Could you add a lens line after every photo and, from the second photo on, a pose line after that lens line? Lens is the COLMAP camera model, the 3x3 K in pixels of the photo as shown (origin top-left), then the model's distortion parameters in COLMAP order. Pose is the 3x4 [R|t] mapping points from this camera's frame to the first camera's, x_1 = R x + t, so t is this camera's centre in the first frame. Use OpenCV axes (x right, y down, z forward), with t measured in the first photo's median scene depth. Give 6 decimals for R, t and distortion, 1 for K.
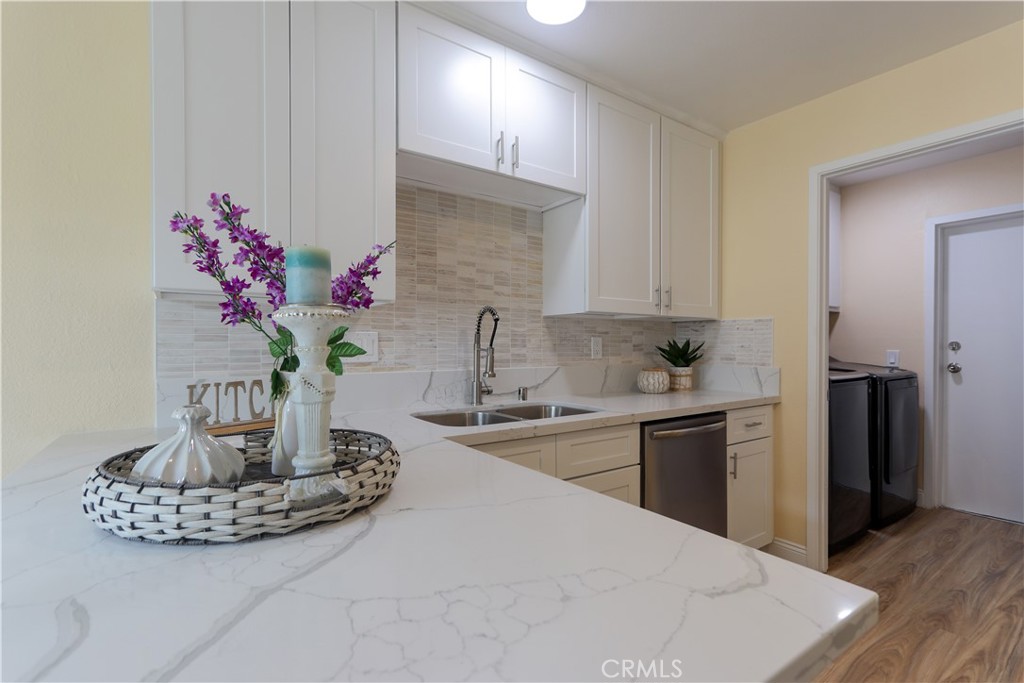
lens RADIAL K [[472.2, 0, 509.3], [0, 472.2, 346.1], [0, 0, 1]] dist [-0.001664, 0.002911]
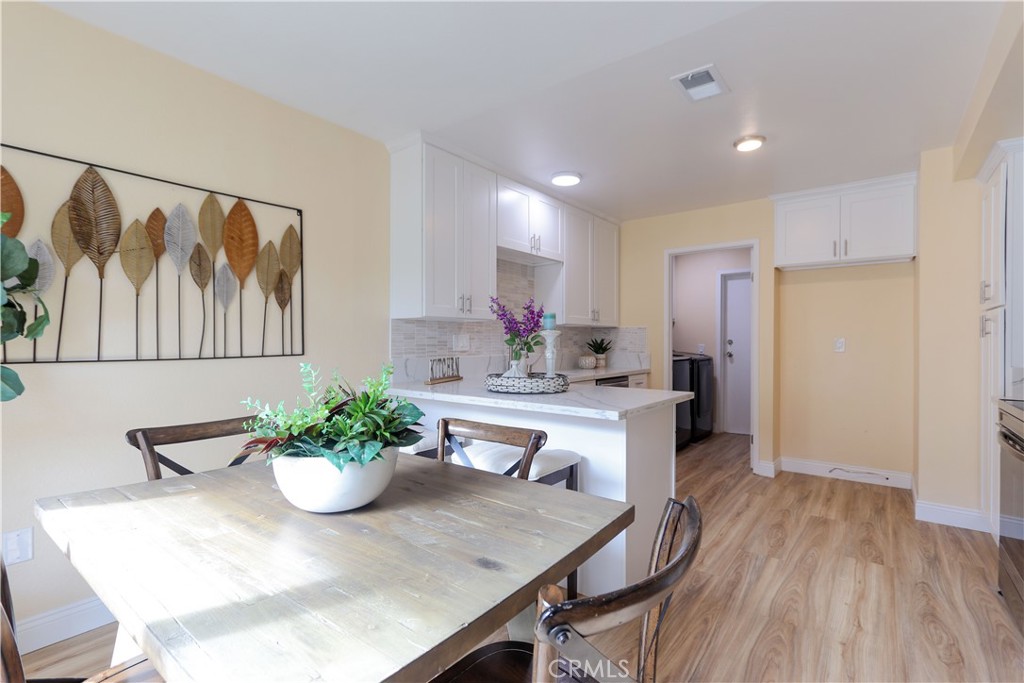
lens RADIAL K [[472.2, 0, 517.0], [0, 472.2, 340.4], [0, 0, 1]] dist [-0.001664, 0.002911]
pose [[0.954621, 0.001183, 0.297822, -0.543096], [0.000202, 0.999989, -0.004617, 0.001516], [-0.297824, 0.004468, 0.954610, -0.700897]]
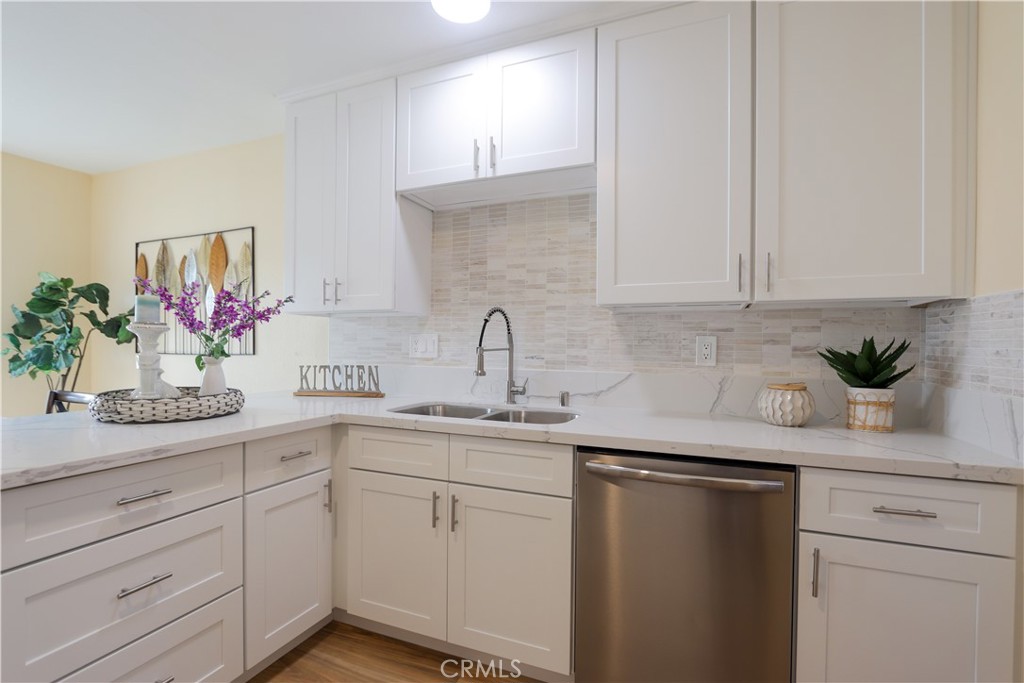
lens RADIAL K [[472.2, 0, 509.2], [0, 472.2, 344.1], [0, 0, 1]] dist [-0.001664, 0.002911]
pose [[0.541180, 0.002500, -0.840903, 0.721895], [-0.012094, 0.999915, -0.004811, 0.000583], [0.840820, 0.012773, 0.541164, 0.405206]]
